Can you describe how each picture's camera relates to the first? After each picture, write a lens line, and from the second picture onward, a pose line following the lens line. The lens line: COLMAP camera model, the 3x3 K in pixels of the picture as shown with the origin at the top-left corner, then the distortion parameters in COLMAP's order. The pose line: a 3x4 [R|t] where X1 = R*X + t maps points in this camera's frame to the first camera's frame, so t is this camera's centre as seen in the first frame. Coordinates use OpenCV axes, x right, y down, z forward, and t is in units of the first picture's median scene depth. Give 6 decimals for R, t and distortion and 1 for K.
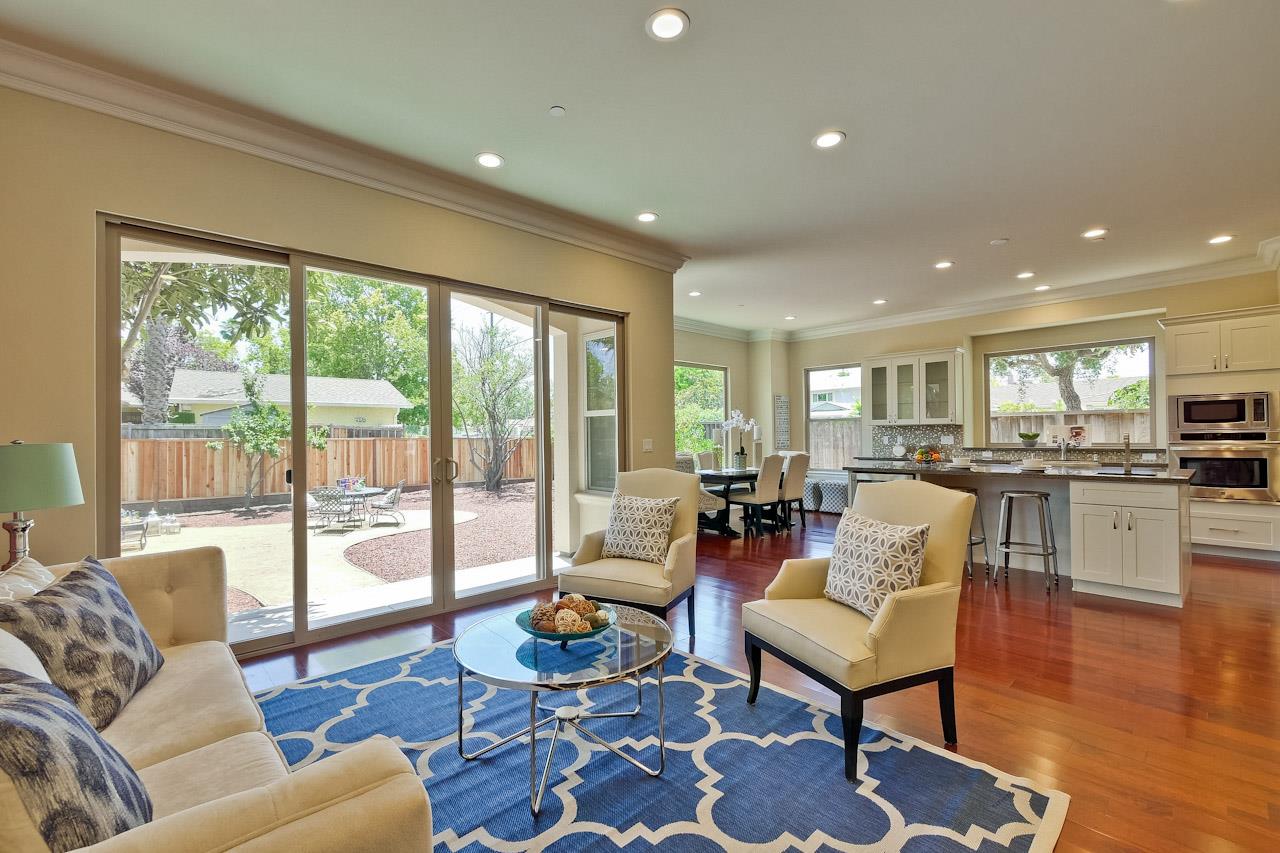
lens RADIAL K [[548.2, 0, 638.9], [0, 548.2, 426.6], [0, 0, 1]] dist [0.002469, 0.000295]
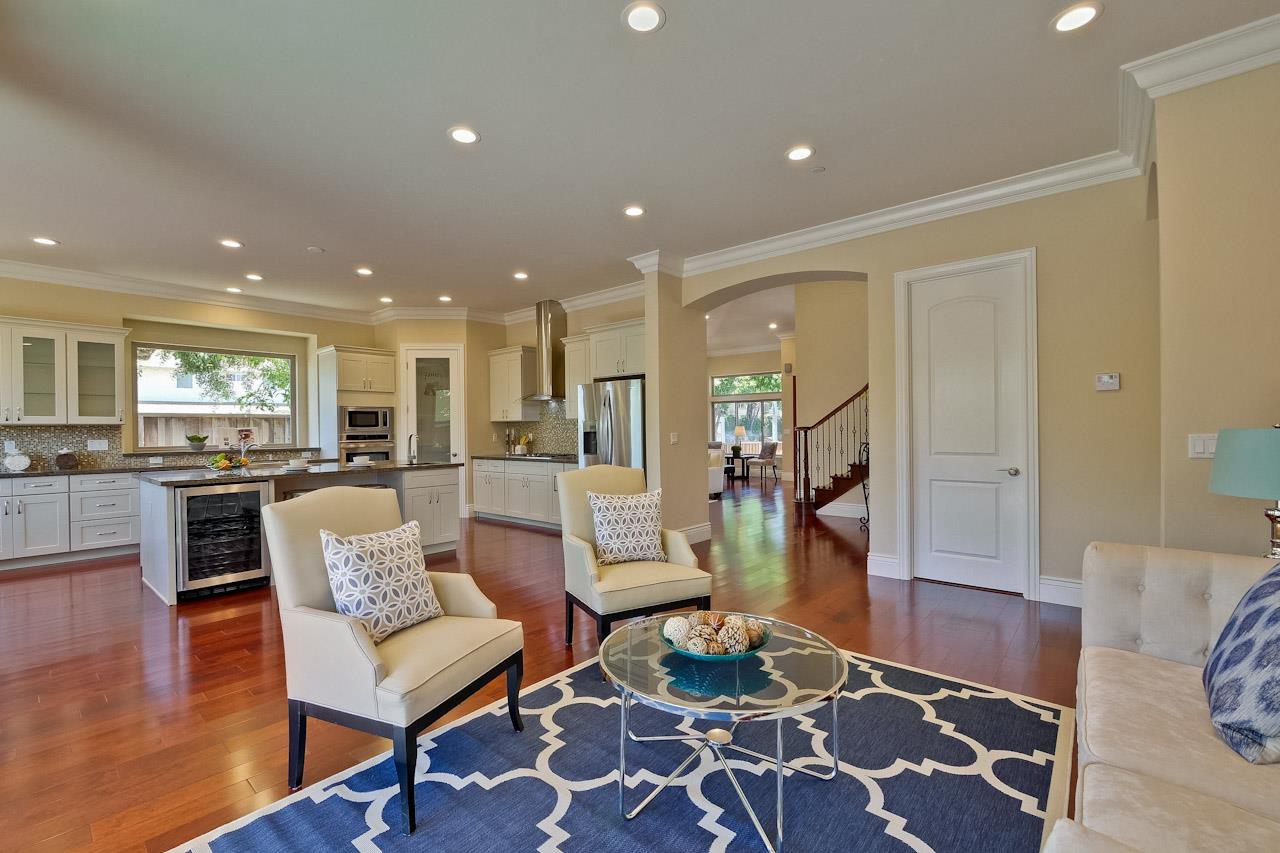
lens RADIAL K [[559.5, 0, 637.1], [0, 559.5, 431.6], [0, 0, 1]] dist [-0.003122, 0.000036]
pose [[-0.095636, 0.006996, 0.995392, -0.316879], [-0.005499, 0.999956, -0.007556, 0.008023], [-0.995401, -0.006196, -0.095594, 0.336348]]
